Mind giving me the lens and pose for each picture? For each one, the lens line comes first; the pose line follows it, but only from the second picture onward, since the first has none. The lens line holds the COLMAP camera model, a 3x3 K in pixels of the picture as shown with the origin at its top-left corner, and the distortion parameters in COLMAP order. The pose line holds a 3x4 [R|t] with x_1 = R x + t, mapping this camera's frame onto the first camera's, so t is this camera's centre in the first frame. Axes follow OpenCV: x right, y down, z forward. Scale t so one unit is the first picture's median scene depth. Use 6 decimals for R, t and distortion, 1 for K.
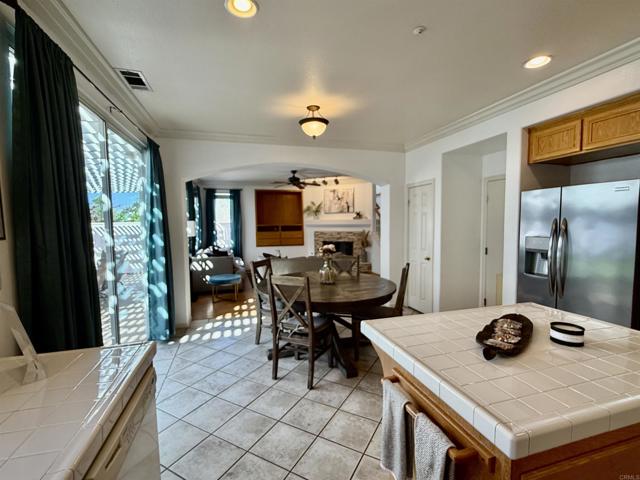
lens RADIAL K [[293.5, 0, 319.9], [0, 293.5, 244.2], [0, 0, 1]] dist [-0.000689, -0.000341]
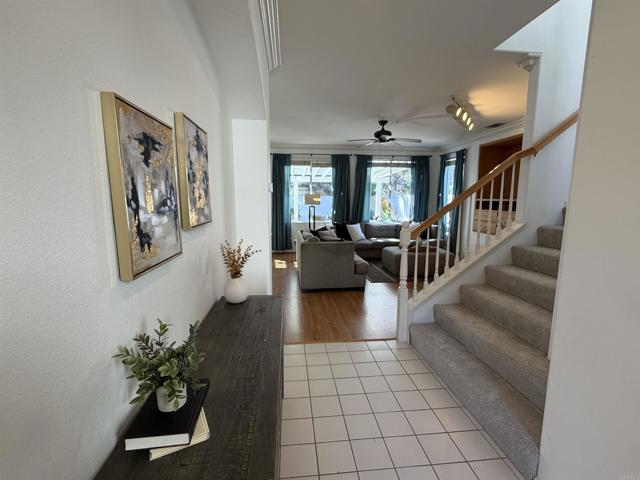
lens RADIAL K [[293.5, 0, 319.4], [0, 293.5, 238.7], [0, 0, 1]] dist [-0.000689, -0.000341]
pose [[-0.184298, 0.148100, -0.971648, 0.522096], [-0.077617, 0.983302, 0.164599, -0.058094], [0.979801, 0.105752, -0.169726, 0.762870]]
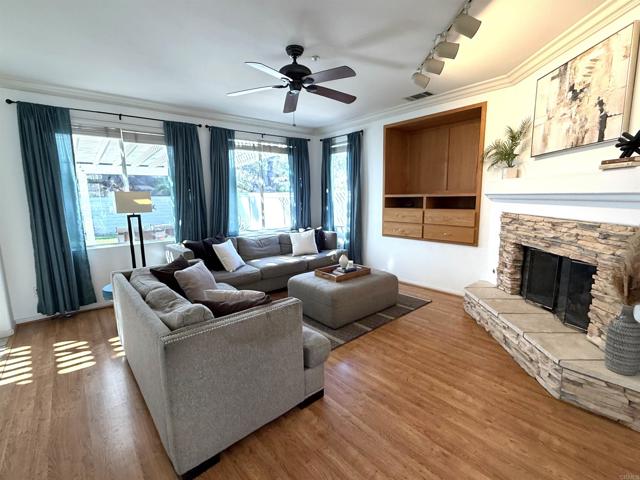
lens RADIAL K [[293.5, 0, 315.5], [0, 293.5, 242.0], [0, 0, 1]] dist [-0.000689, -0.000341]
pose [[0.404817, 0.144389, -0.902926, 0.225984], [-0.057054, 0.989519, 0.132657, -0.044464], [0.912616, -0.002186, 0.408812, 0.663247]]
